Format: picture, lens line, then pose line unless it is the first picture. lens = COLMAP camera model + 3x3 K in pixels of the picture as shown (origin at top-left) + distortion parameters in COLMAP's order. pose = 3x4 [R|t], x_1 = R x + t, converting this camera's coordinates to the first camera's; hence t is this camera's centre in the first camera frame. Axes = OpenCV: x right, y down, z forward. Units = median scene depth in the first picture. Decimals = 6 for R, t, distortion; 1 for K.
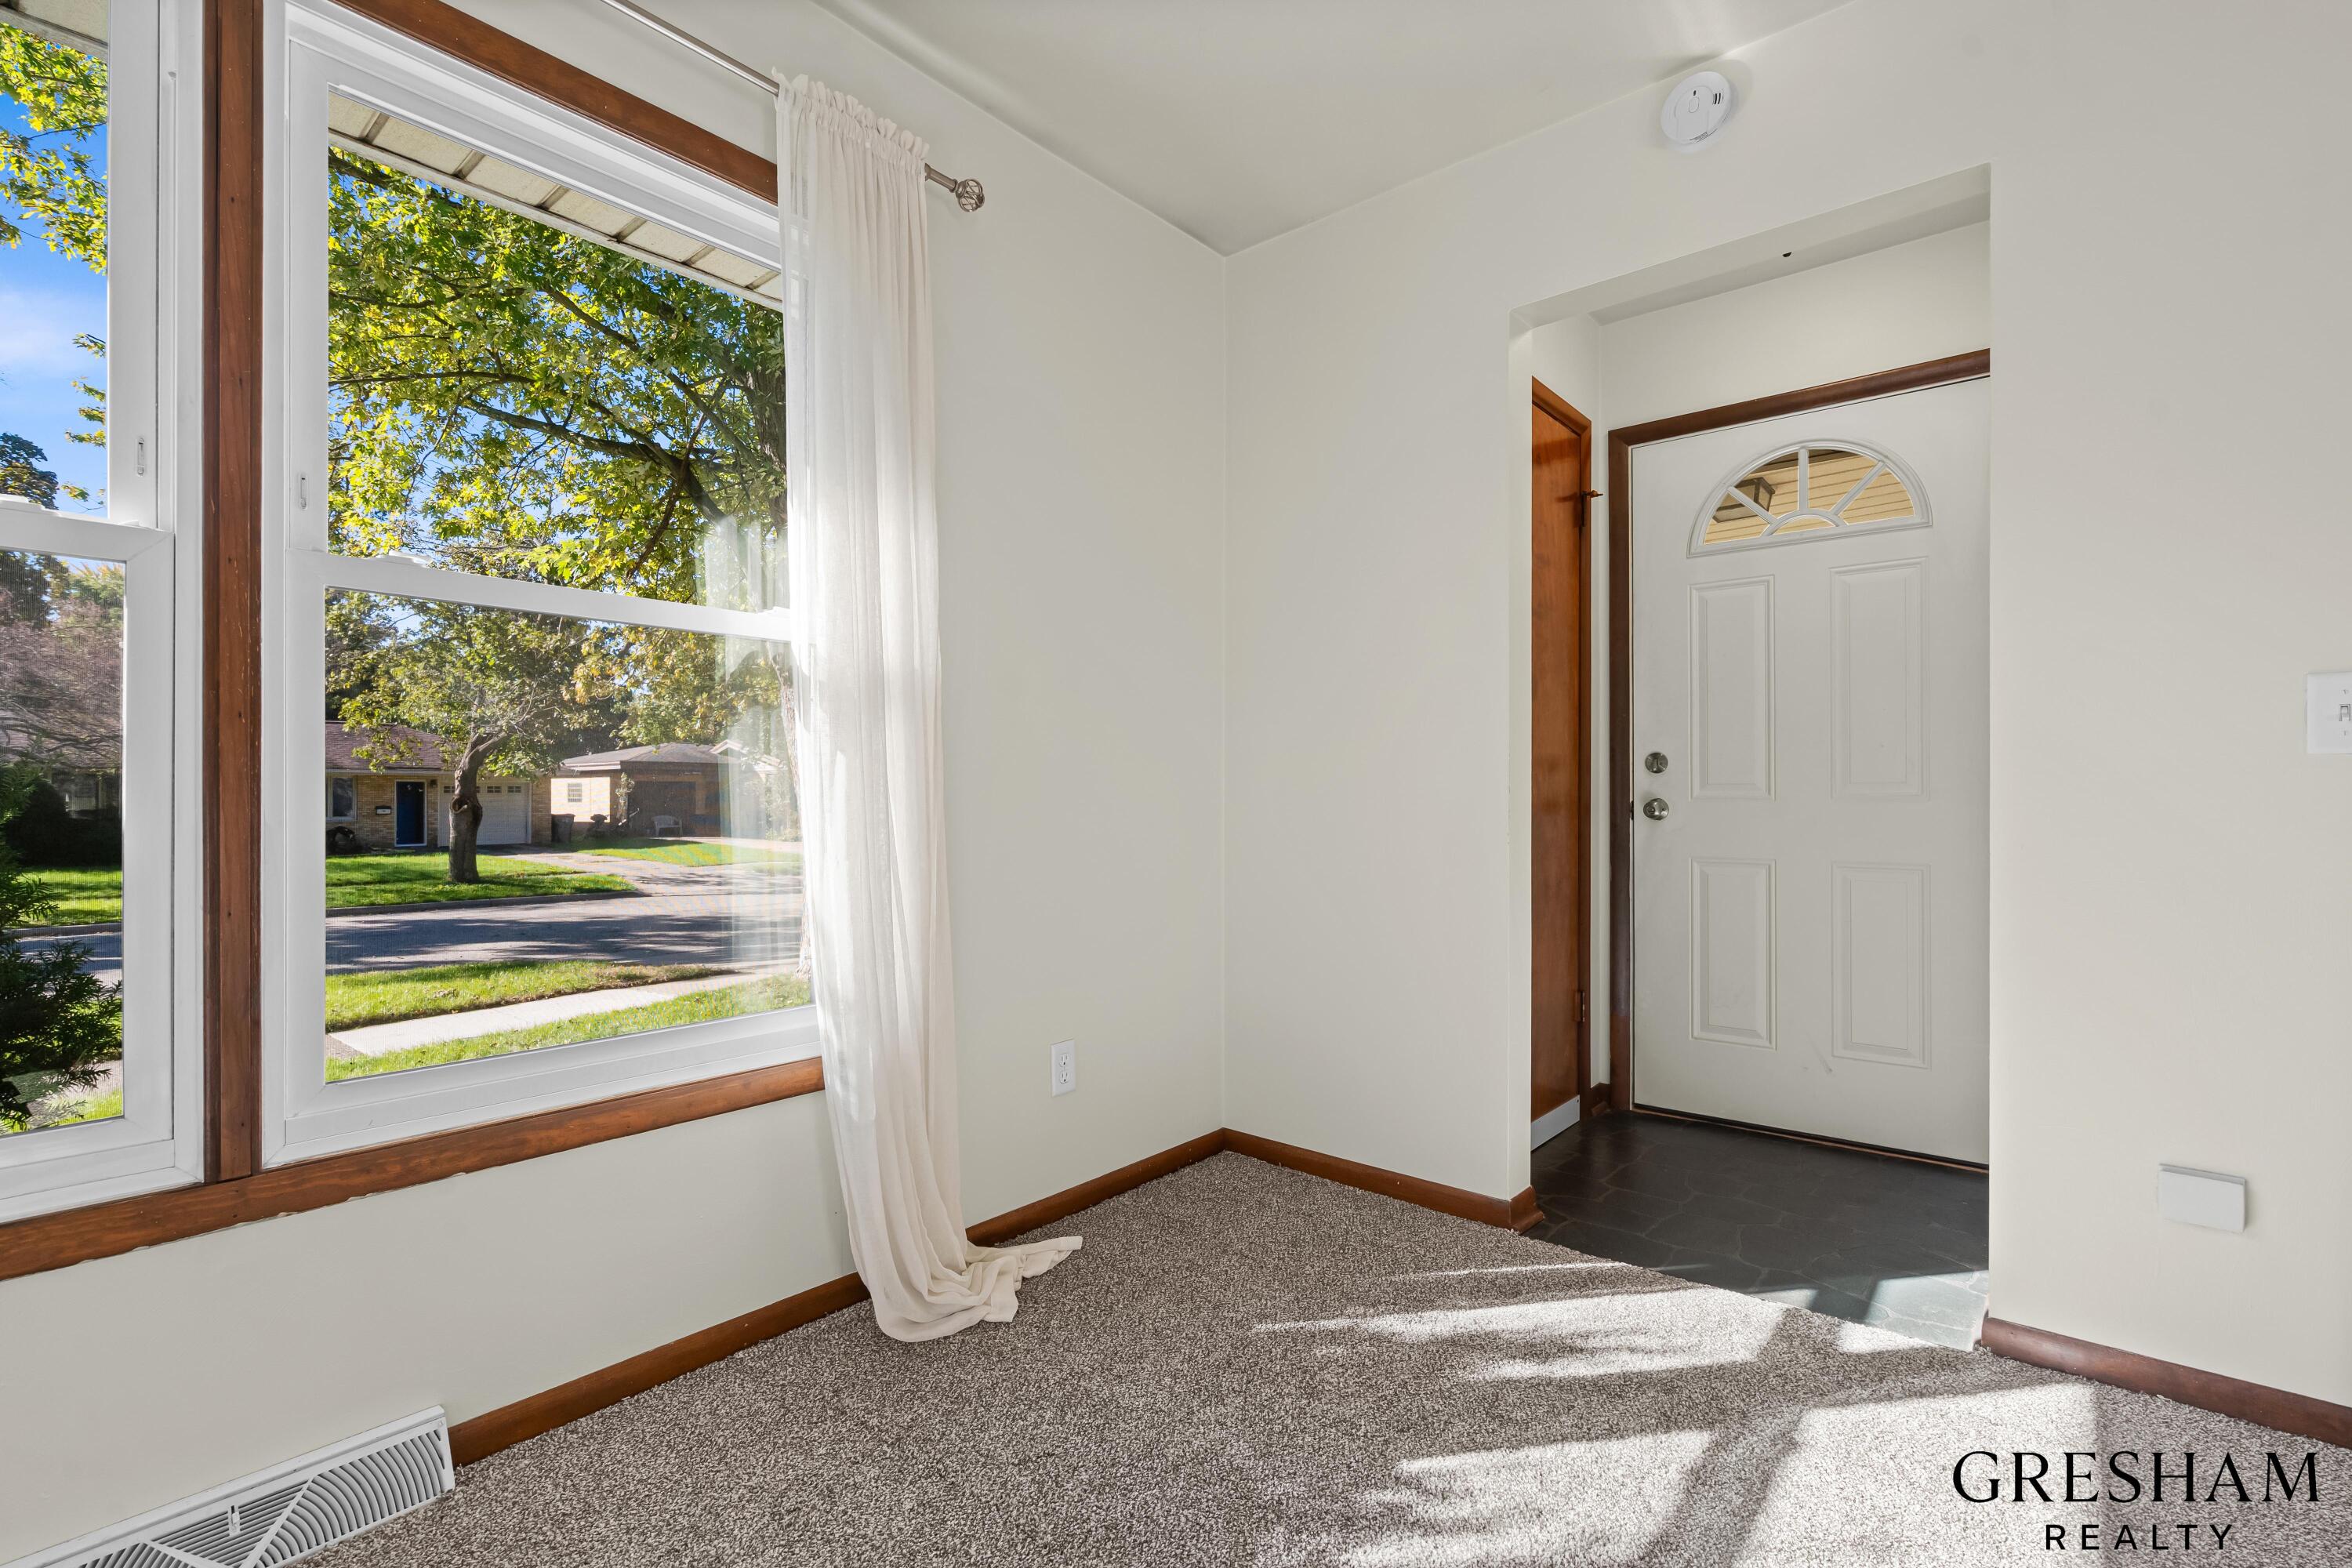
lens RADIAL K [[1075.3, 0, 1172.1], [0, 1075.3, 796.1], [0, 0, 1]] dist [-0.001020, 0.000765]
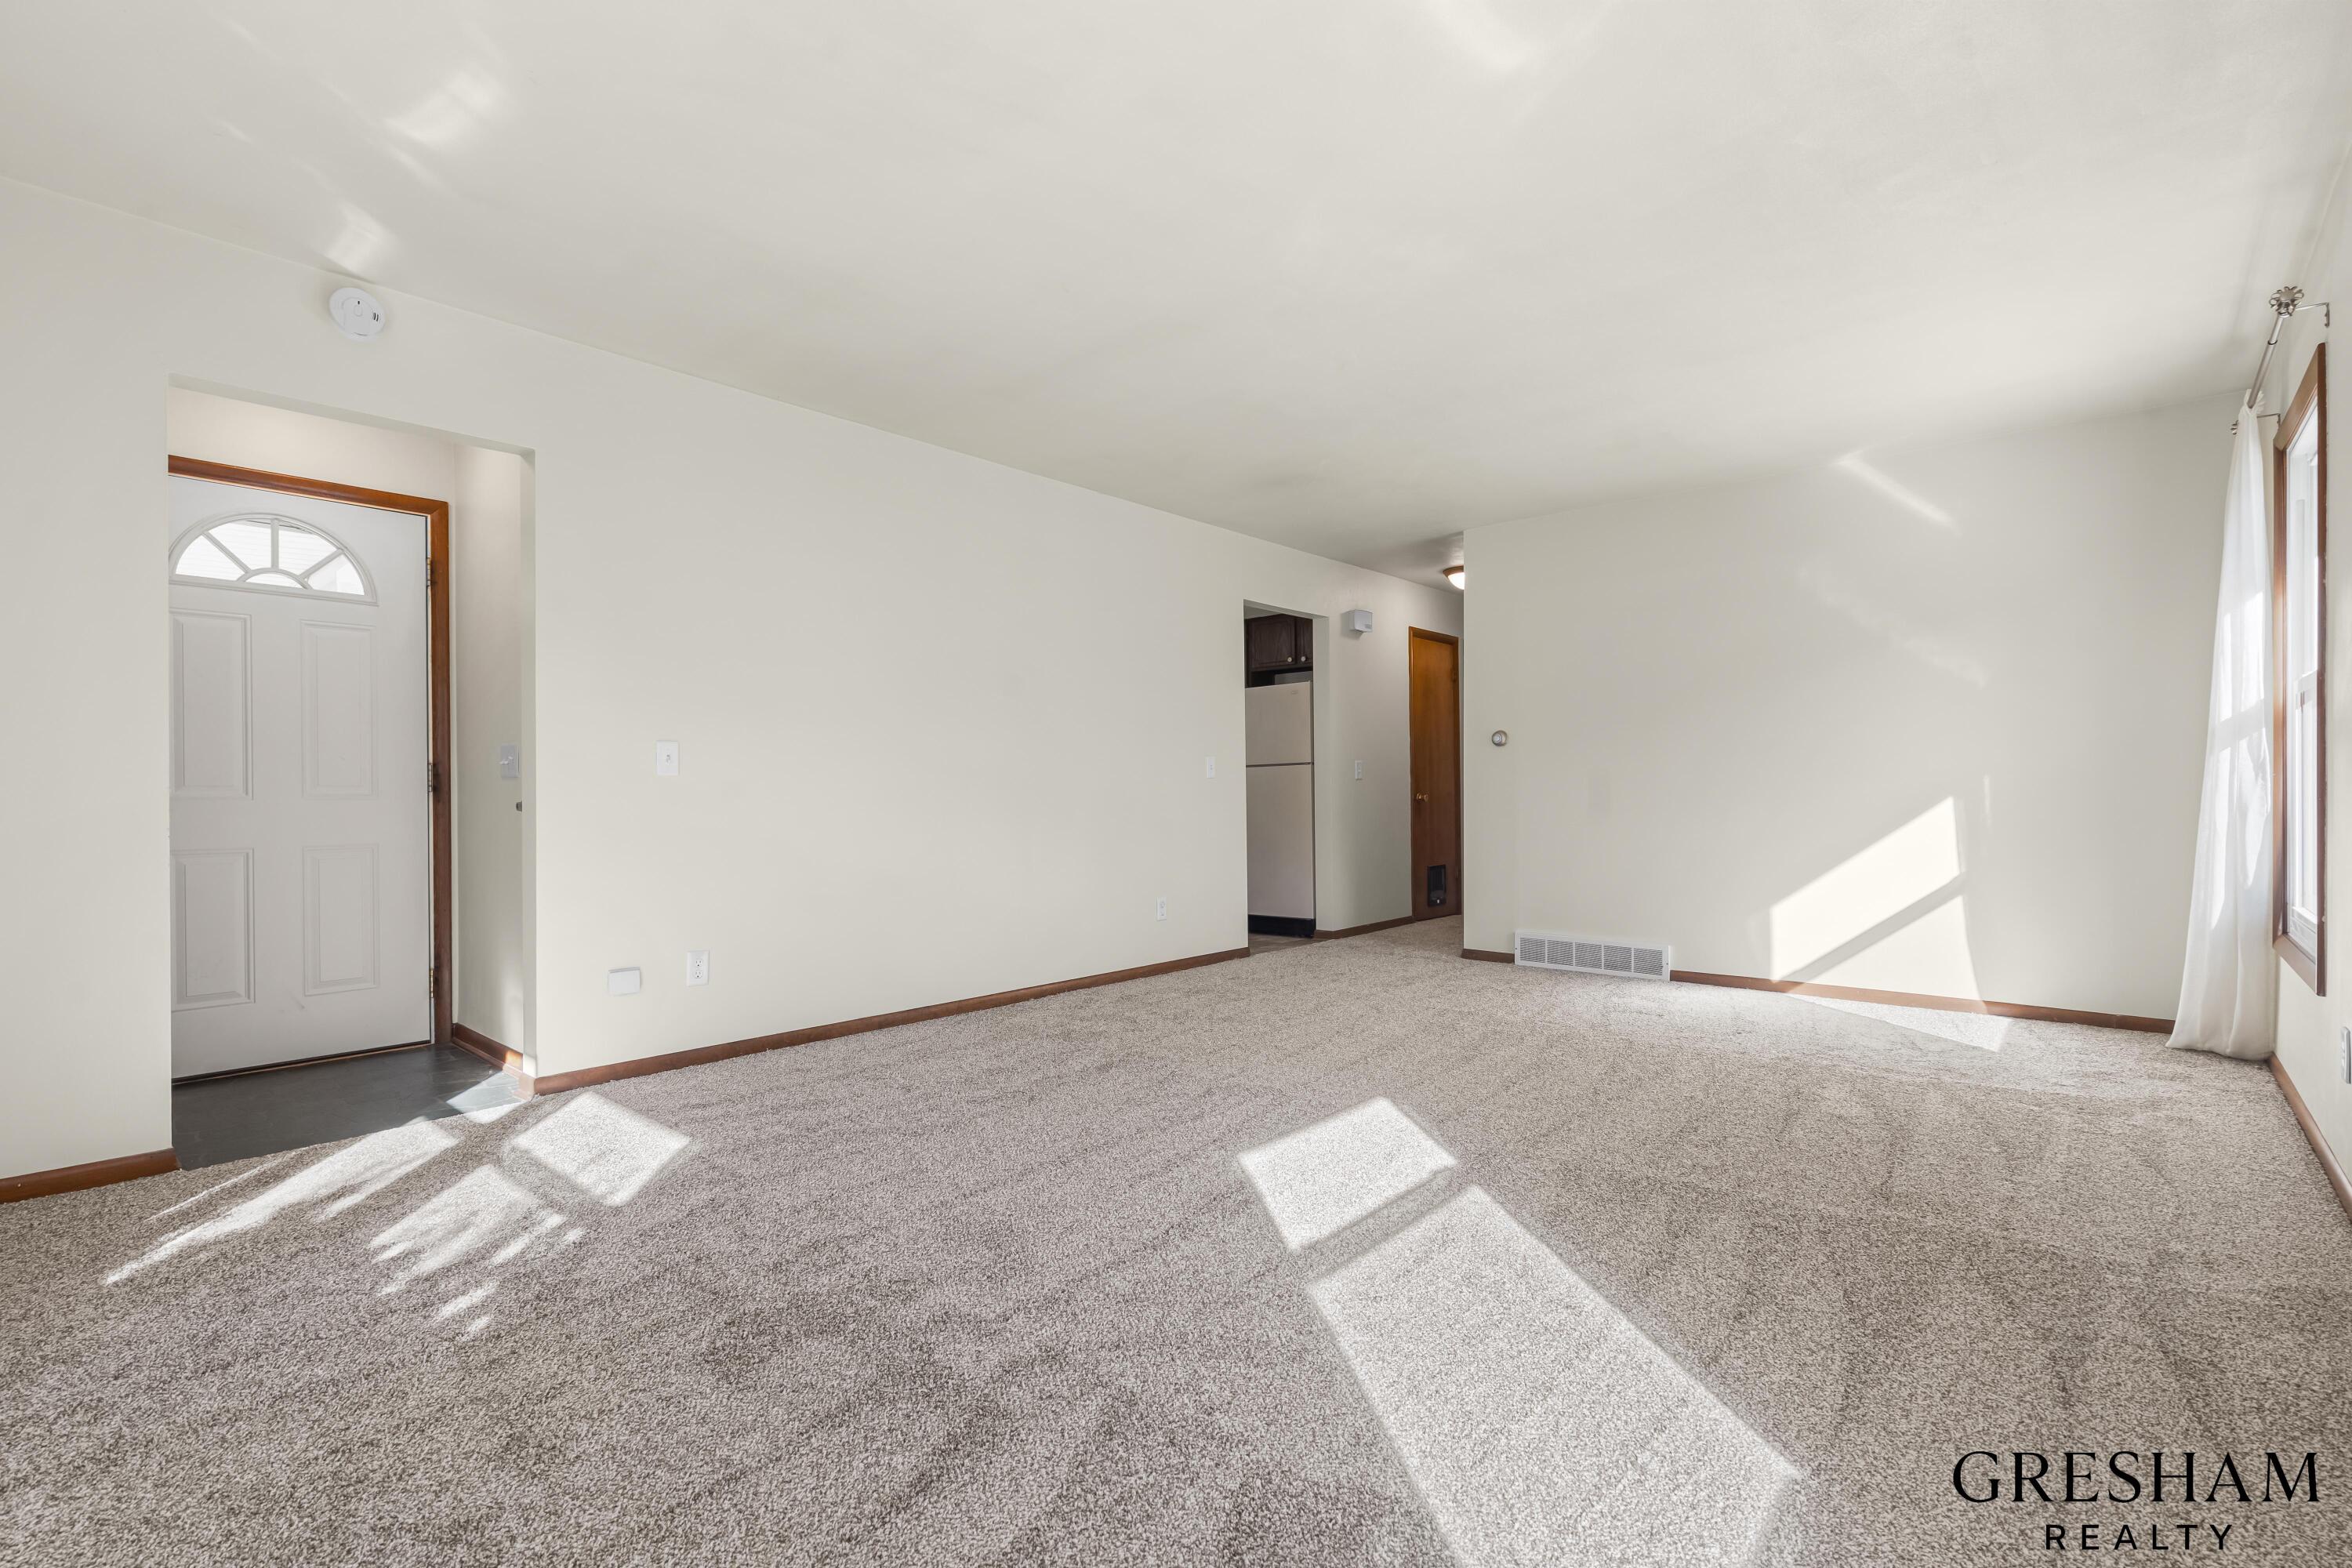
lens RADIAL K [[1075.3, 0, 1166.6], [0, 1075.3, 802.1], [0, 0, 1]] dist [-0.001020, 0.000765]
pose [[0.021089, -0.008741, 0.999739, -0.675461], [0.004817, 0.999951, 0.008642, 0.001034], [-0.999766, 0.004633, 0.021131, -0.072284]]
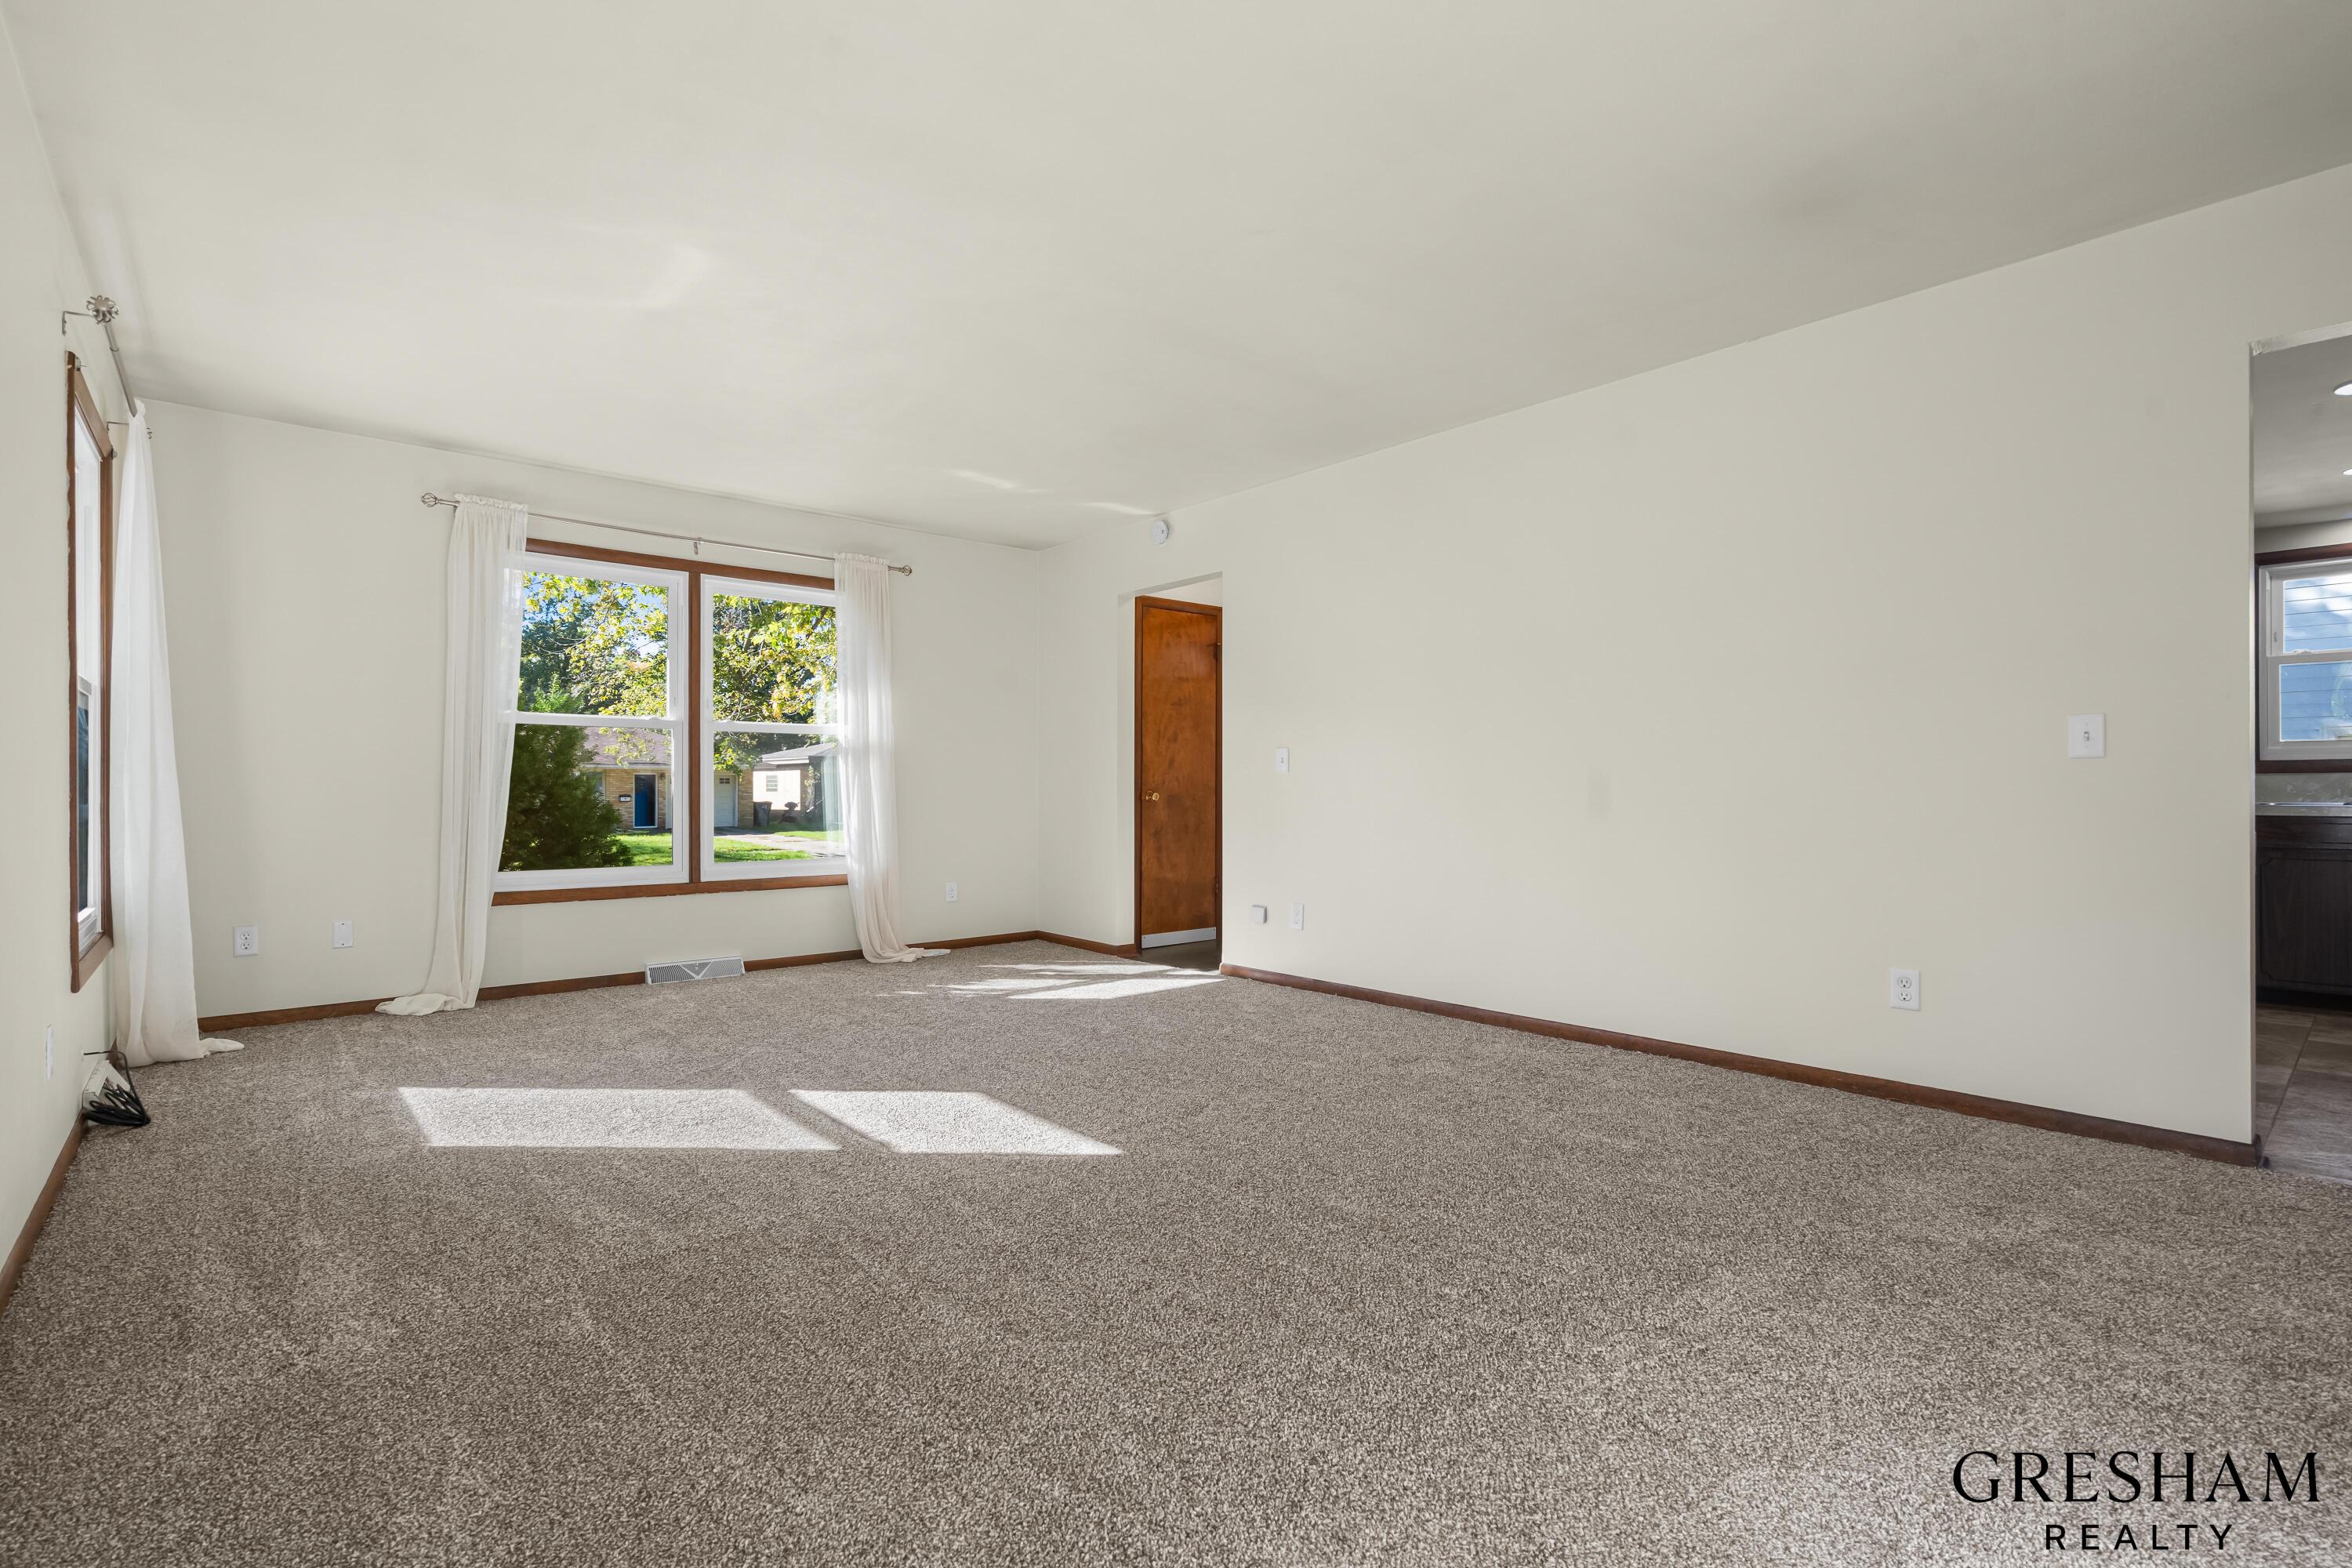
lens RADIAL K [[1075.3, 0, 1169.2], [0, 1075.3, 790.5], [0, 0, 1]] dist [-0.001020, 0.000765]
pose [[0.988337, -0.000385, -0.152282, 0.683437], [0.001023, 0.999991, 0.004112, -0.000459], [0.152279, -0.004220, 0.988329, -1.240283]]
